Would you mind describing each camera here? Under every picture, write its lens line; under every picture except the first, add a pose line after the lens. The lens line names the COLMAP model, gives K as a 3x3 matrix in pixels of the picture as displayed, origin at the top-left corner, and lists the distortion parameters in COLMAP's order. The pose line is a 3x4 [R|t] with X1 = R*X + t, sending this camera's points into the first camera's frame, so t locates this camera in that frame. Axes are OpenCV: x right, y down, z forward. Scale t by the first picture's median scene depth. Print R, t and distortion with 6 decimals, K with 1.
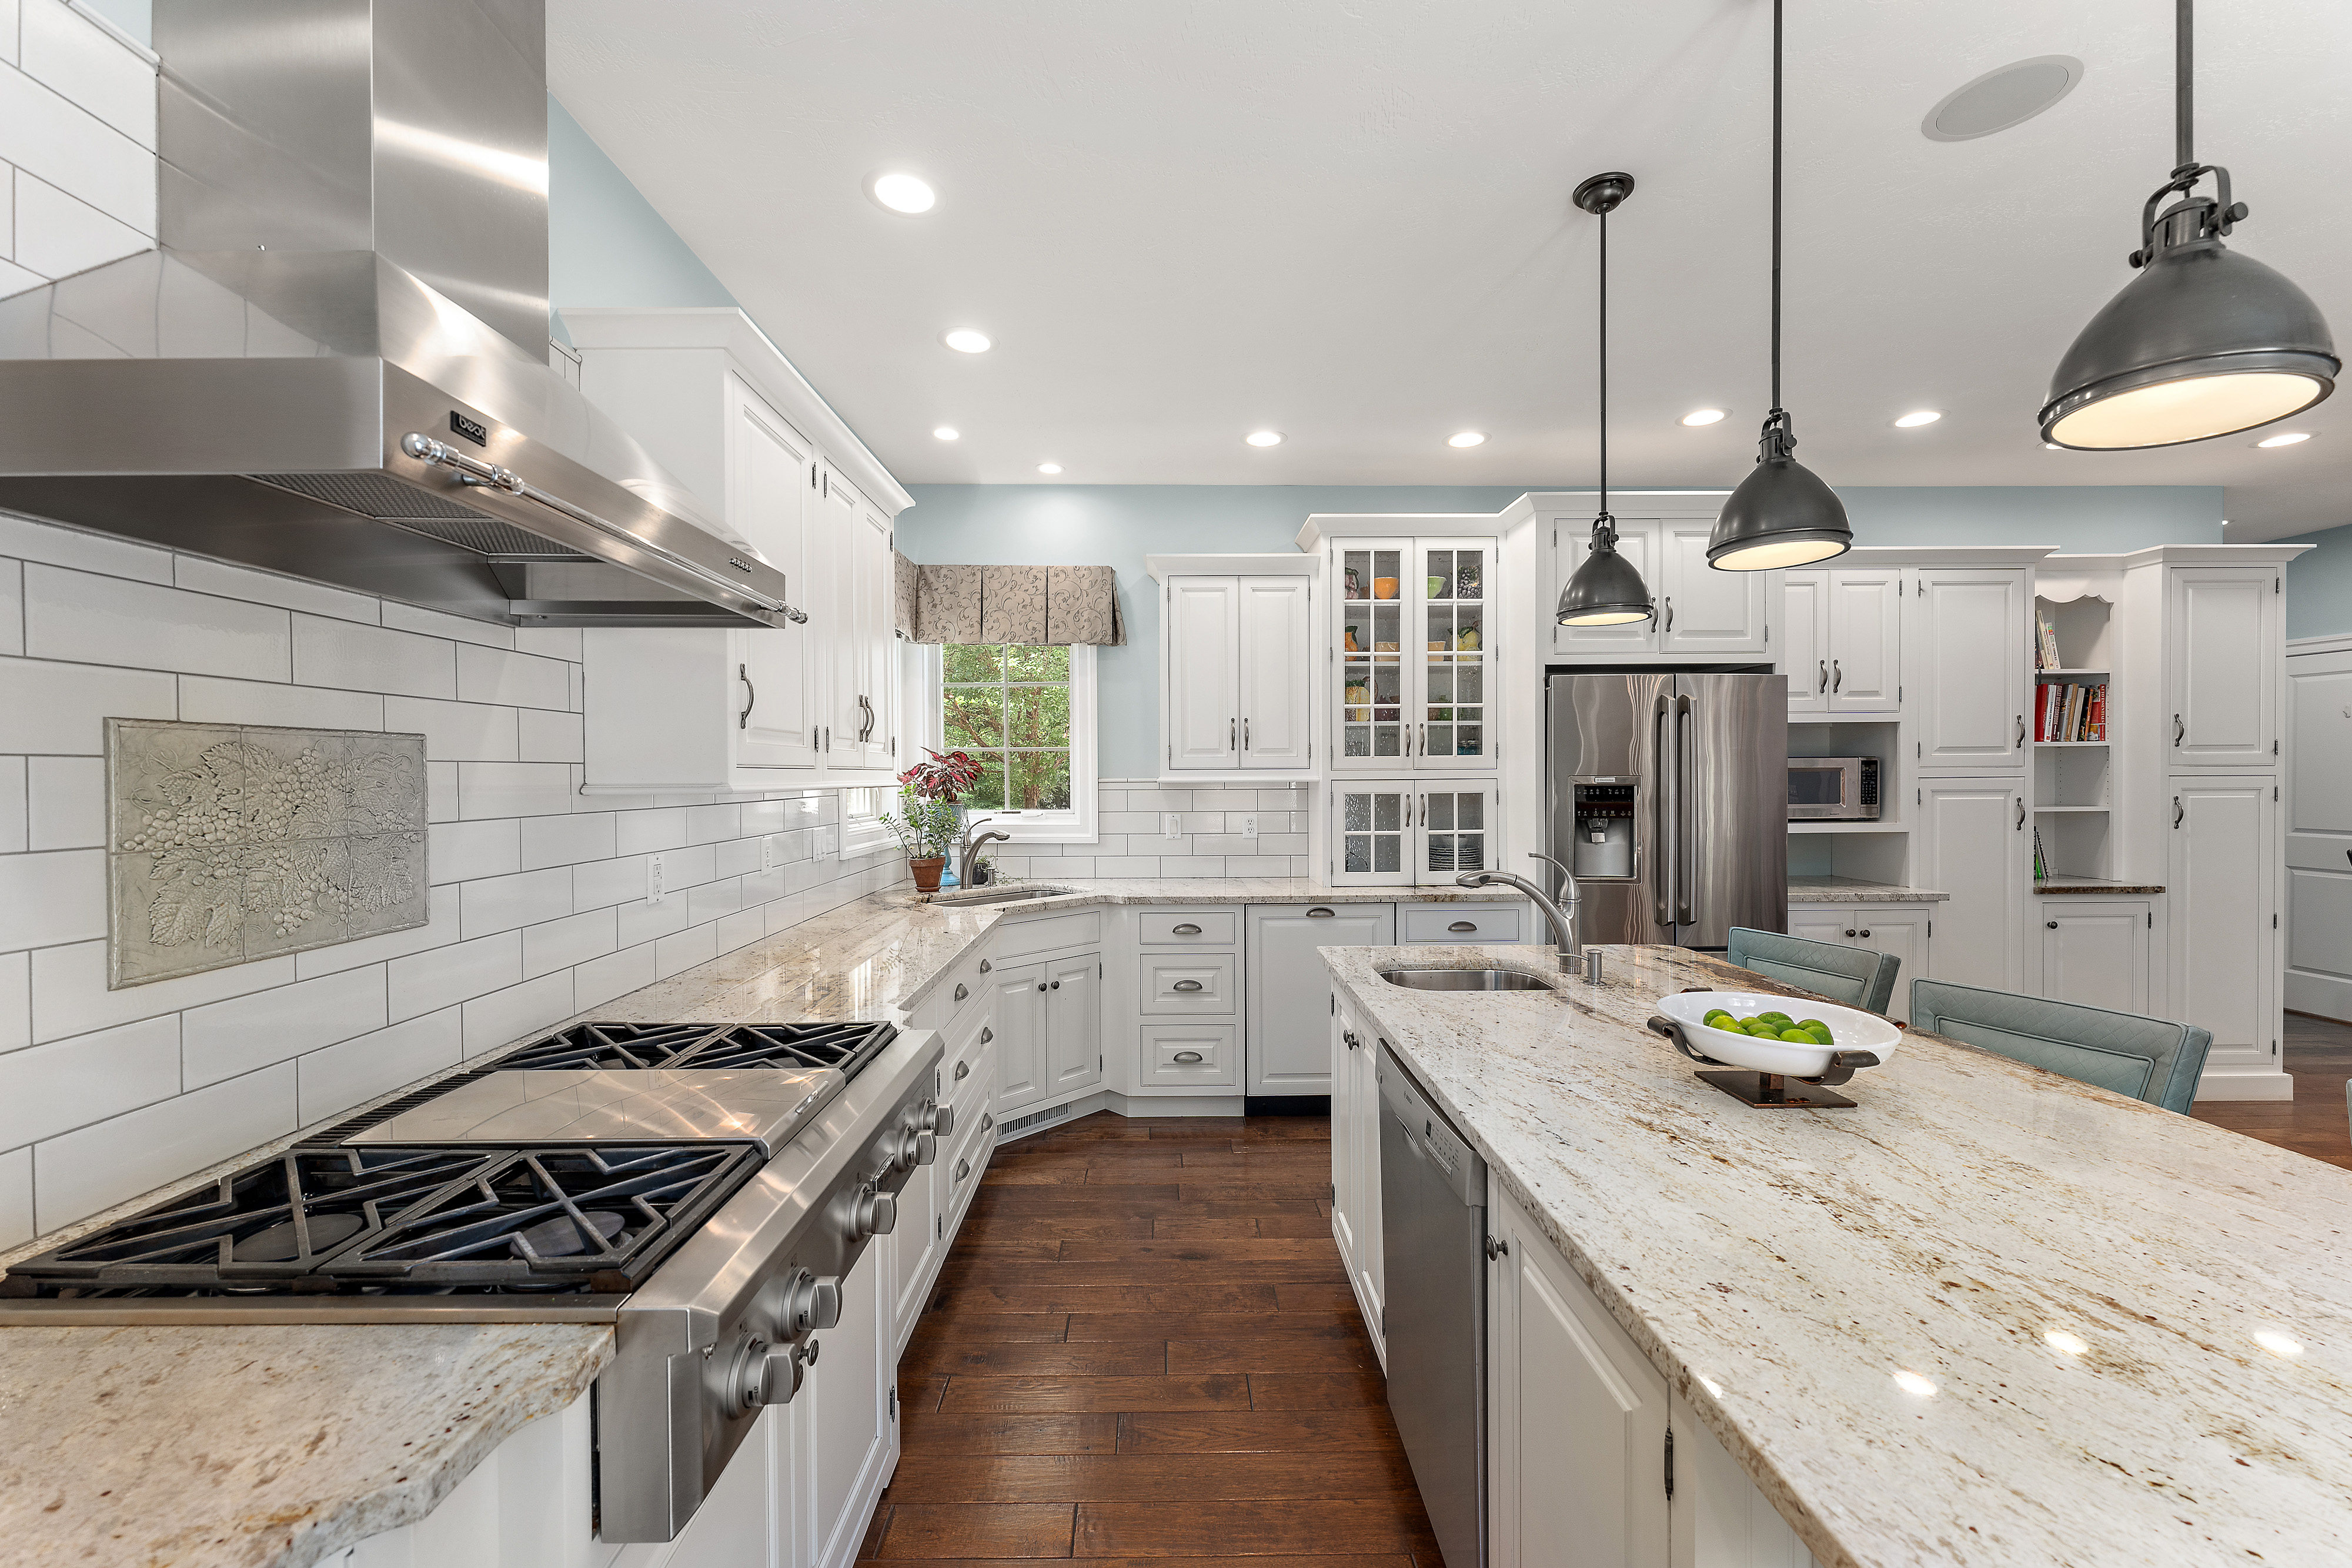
lens RADIAL K [[949.3, 0, 1158.1], [0, 949.3, 783.1], [0, 0, 1]] dist [-0.000539, 0.000222]
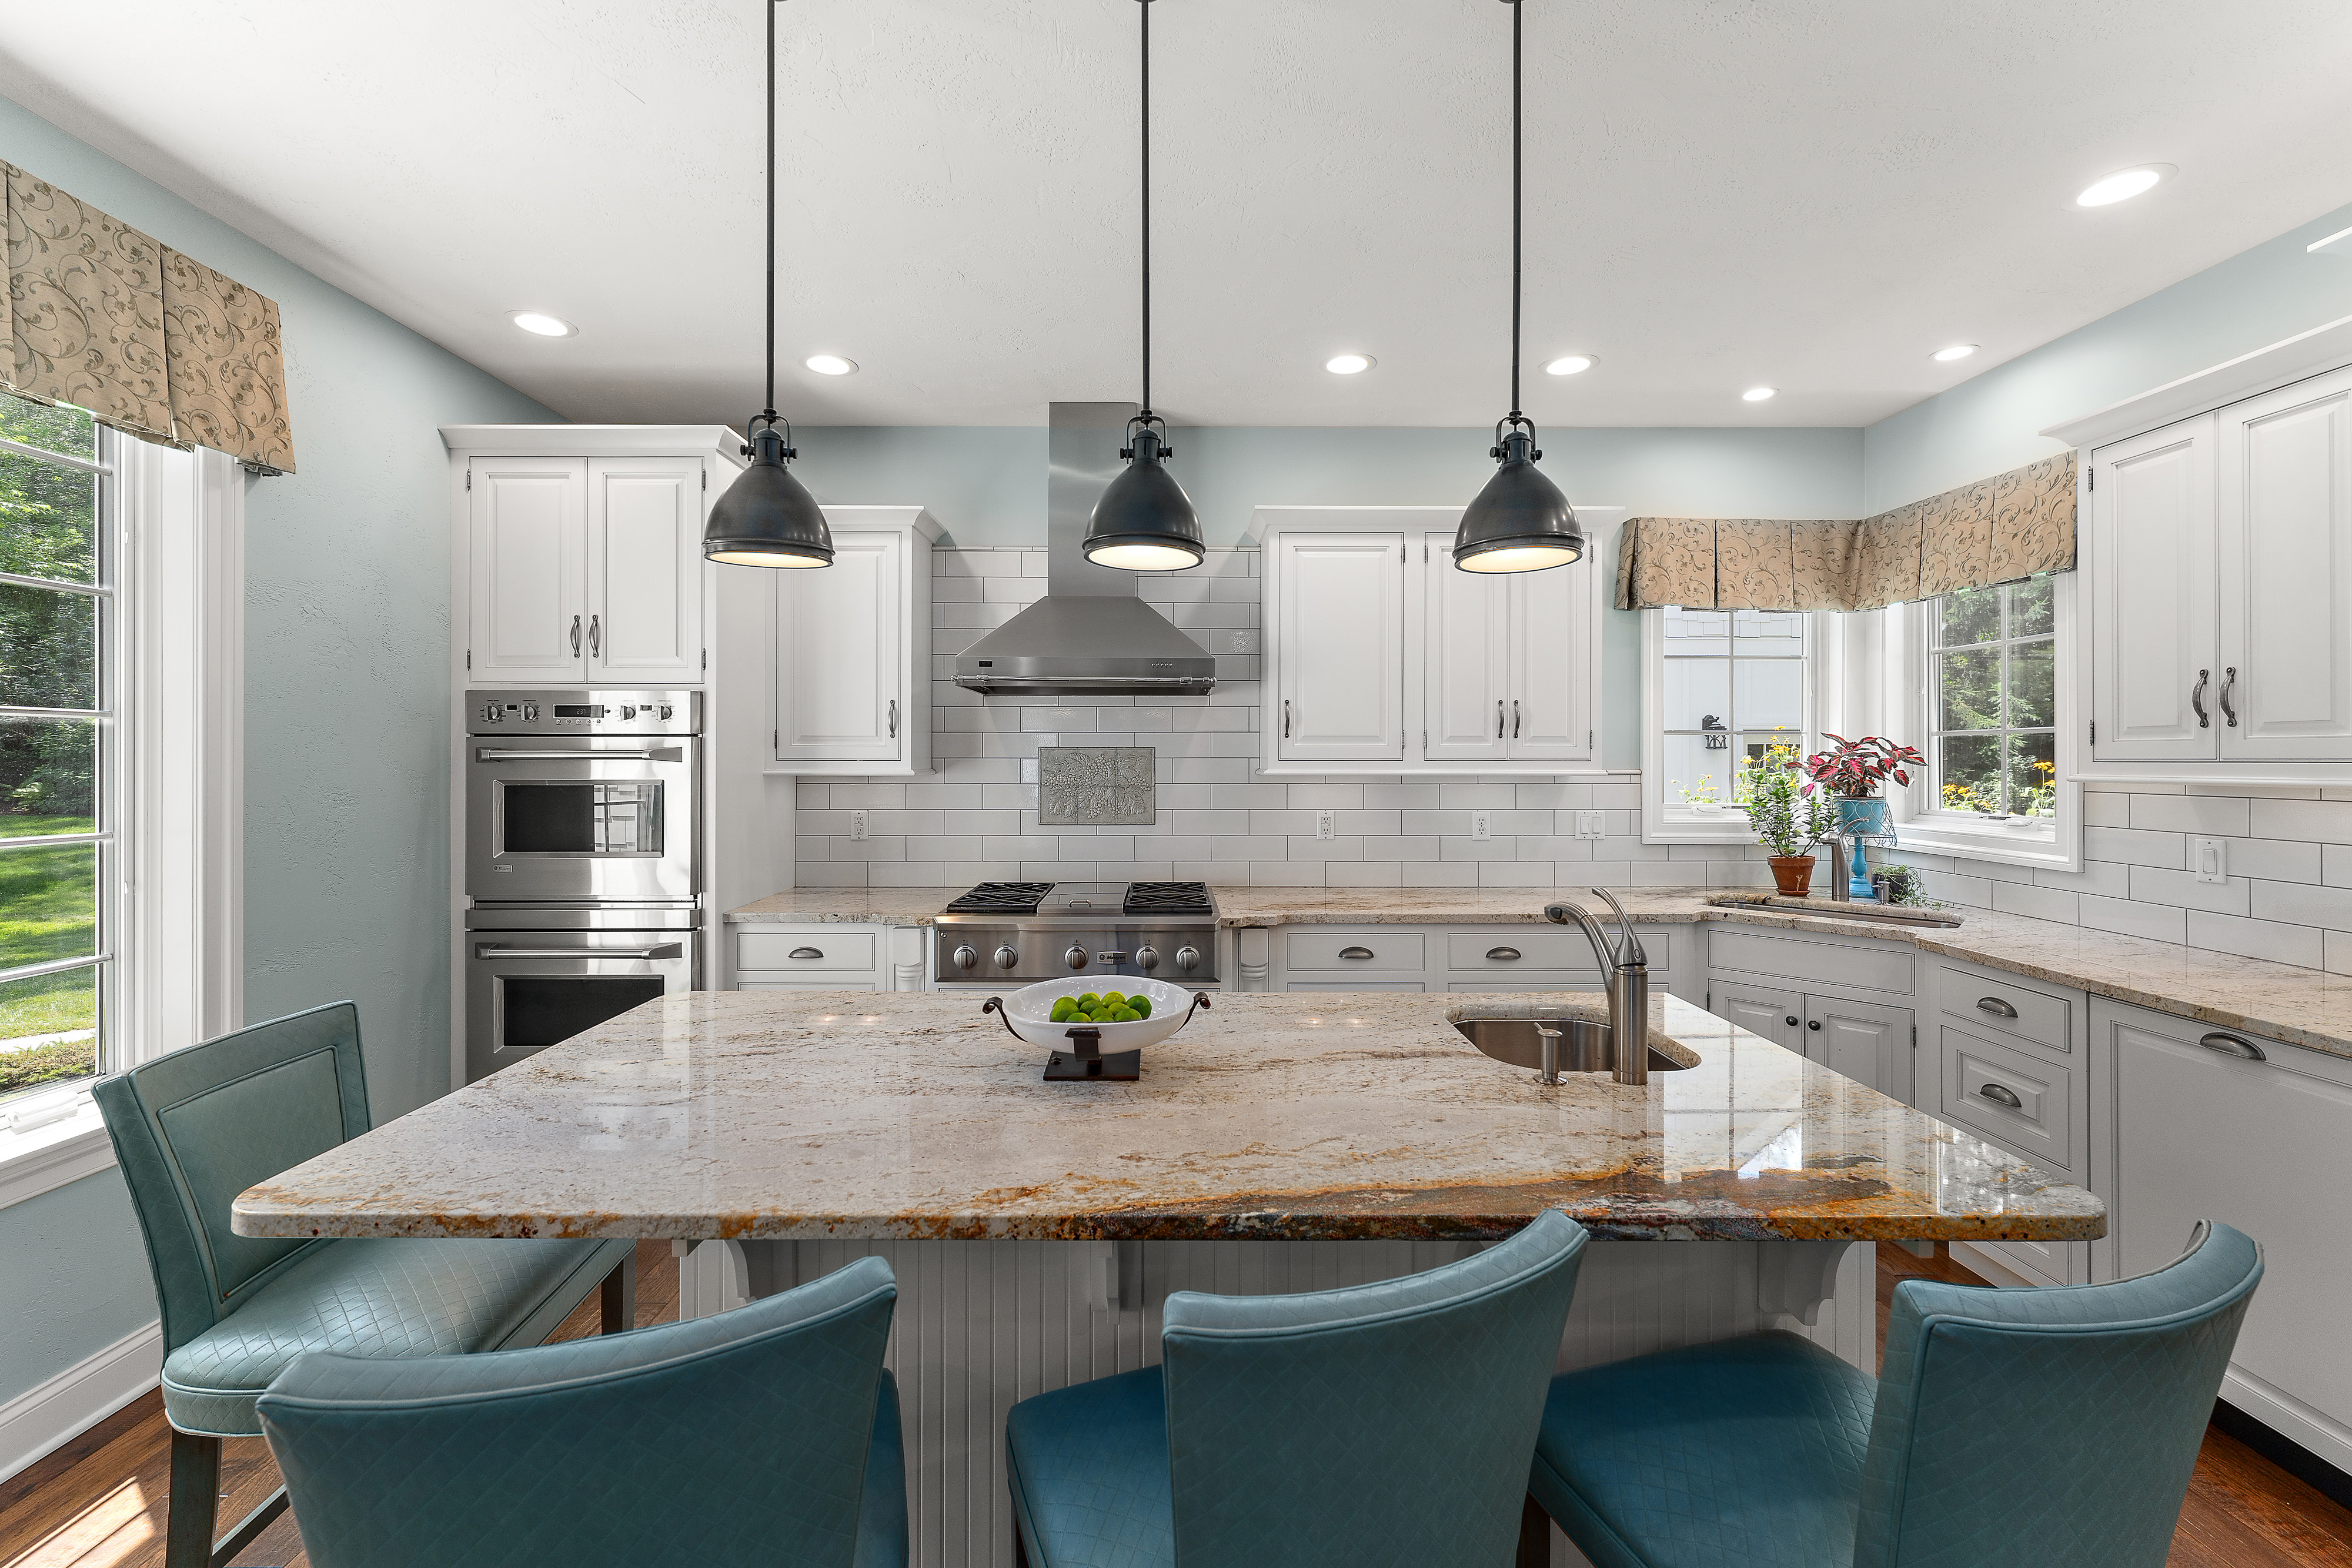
lens RADIAL K [[949.3, 0, 1165.0], [0, 949.3, 753.0], [0, 0, 1]] dist [-0.000539, 0.000222]
pose [[-0.010282, -0.000385, -0.999947, 0.654669], [-0.010629, 0.999943, -0.000276, -0.013678], [0.999891, 0.010626, -0.010286, 0.409994]]
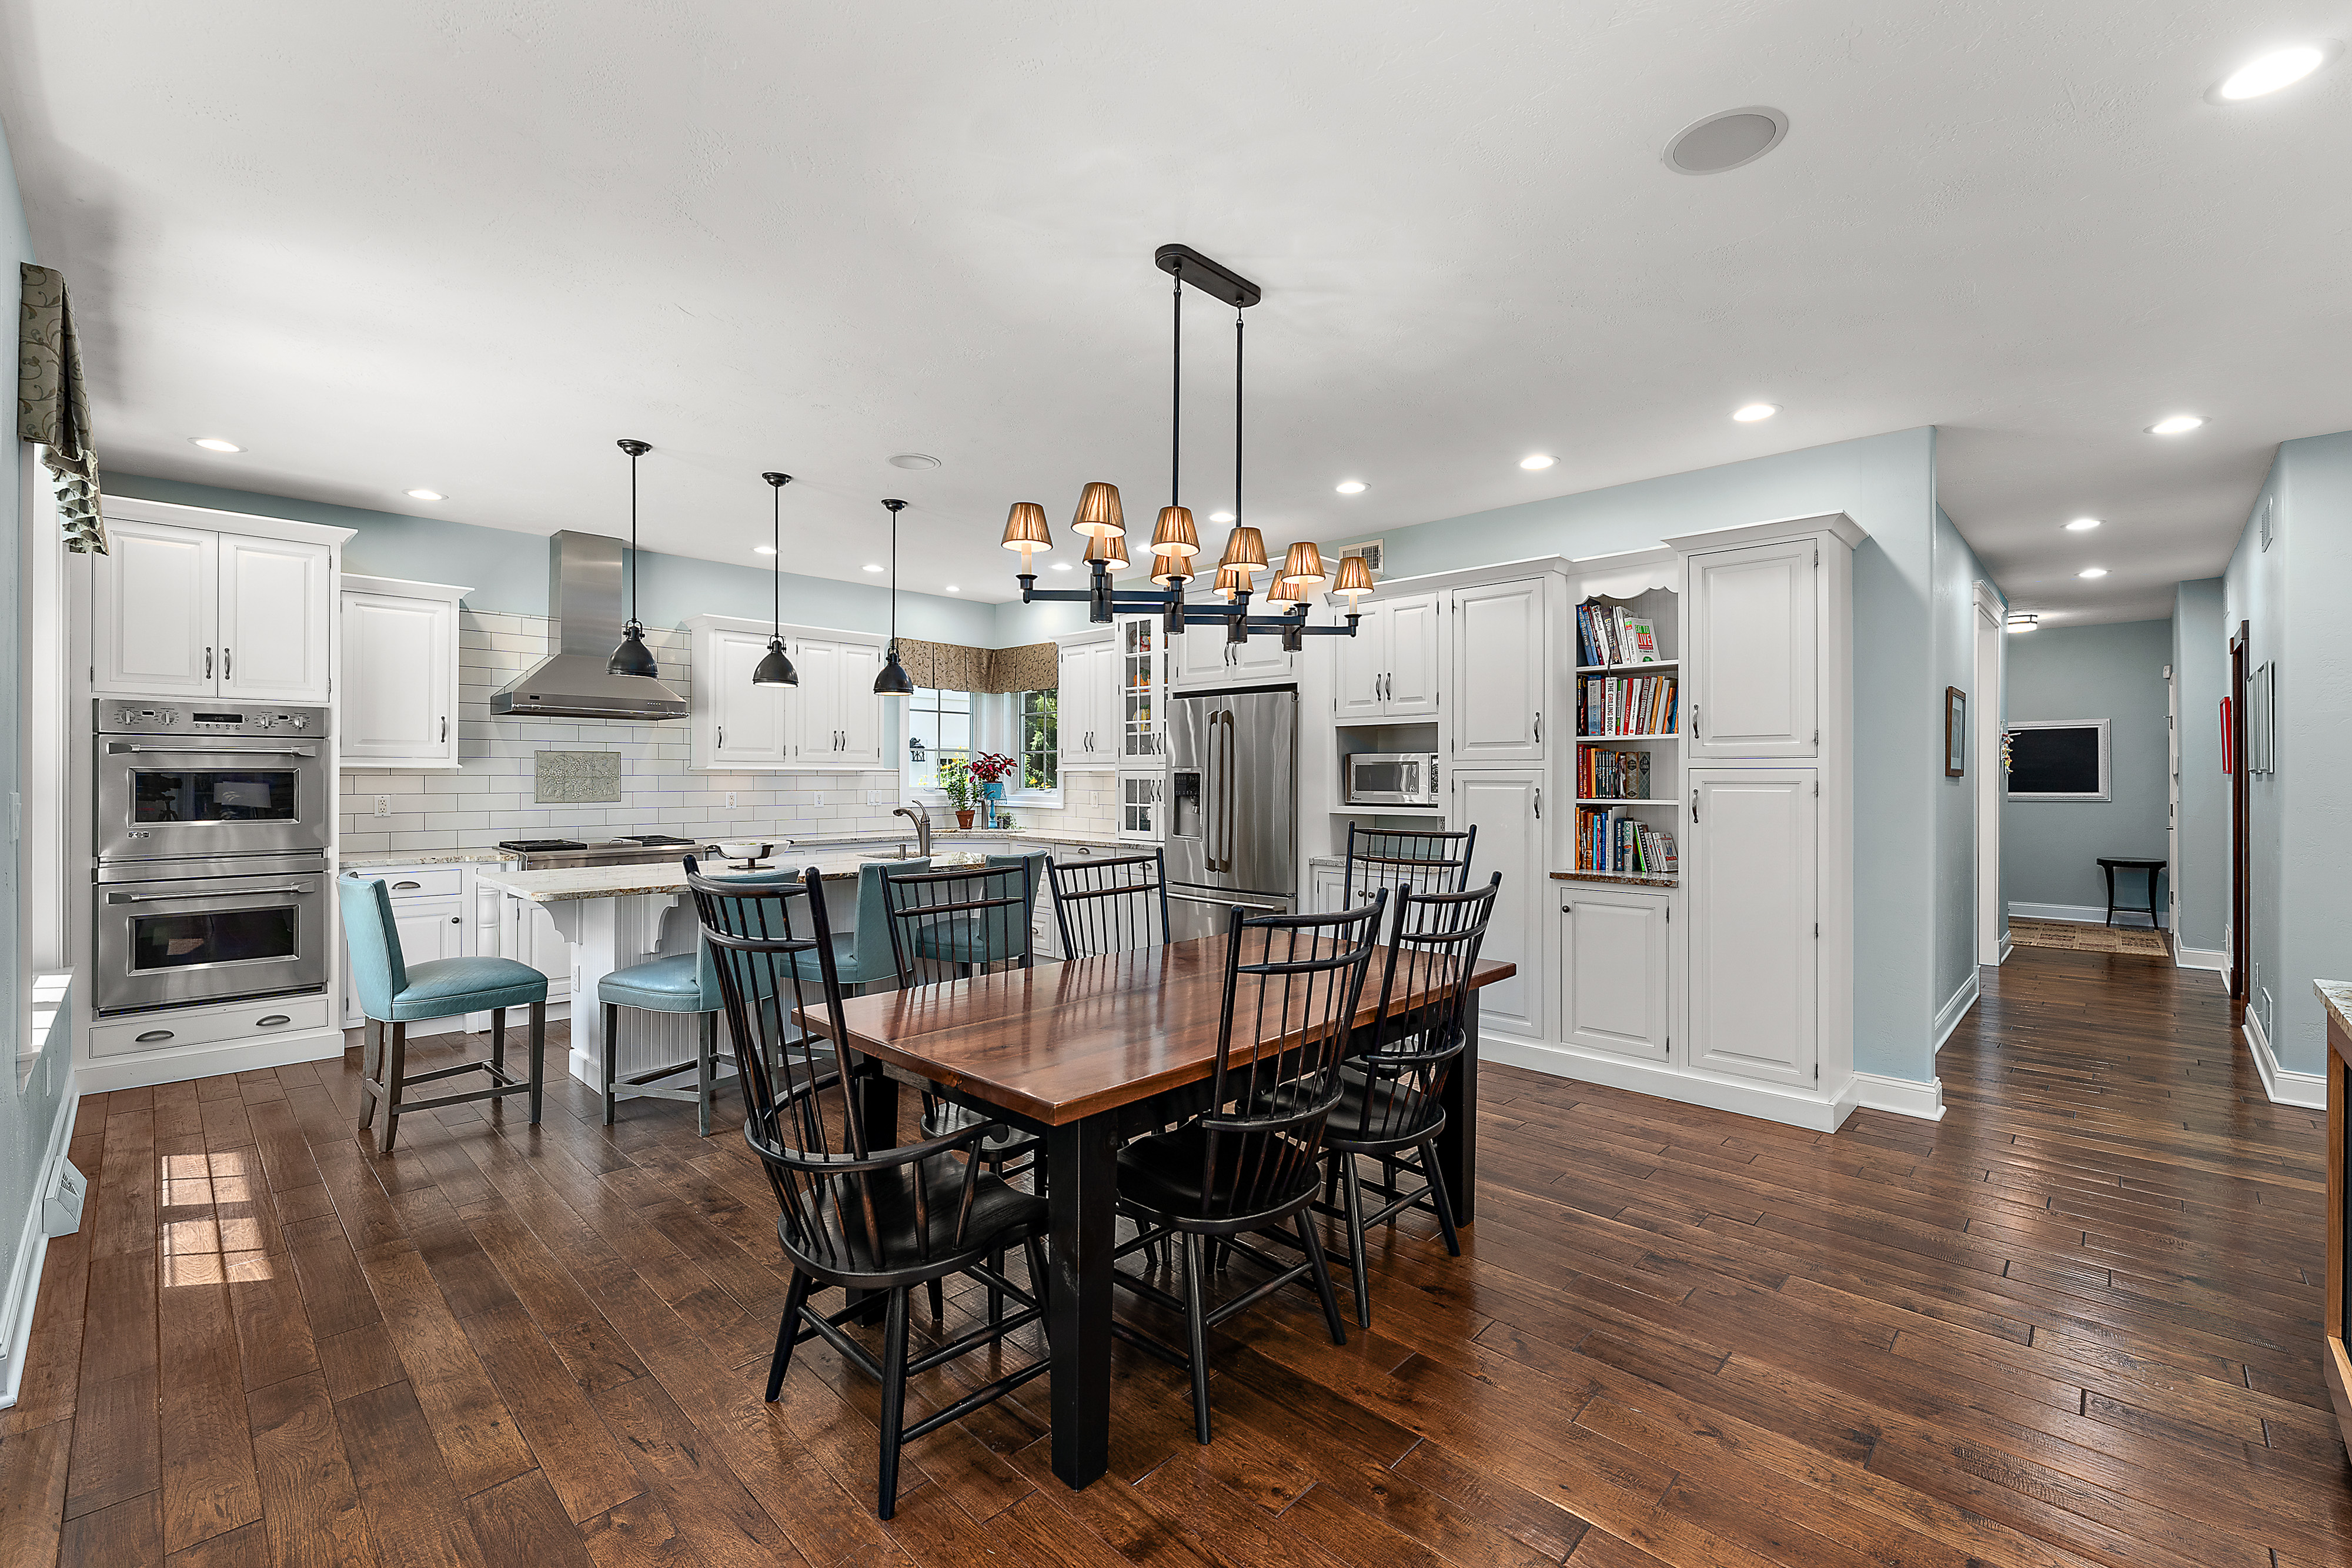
lens RADIAL K [[1017.6, 0, 1159.2], [0, 1017.6, 768.8], [0, 0, 1]] dist [0.002646, -0.000138]
pose [[0.693669, 0.002849, -0.720288, 1.444538], [-0.014309, 0.999849, -0.009825, 0.010093], [0.720152, 0.017122, 0.693605, -0.112345]]
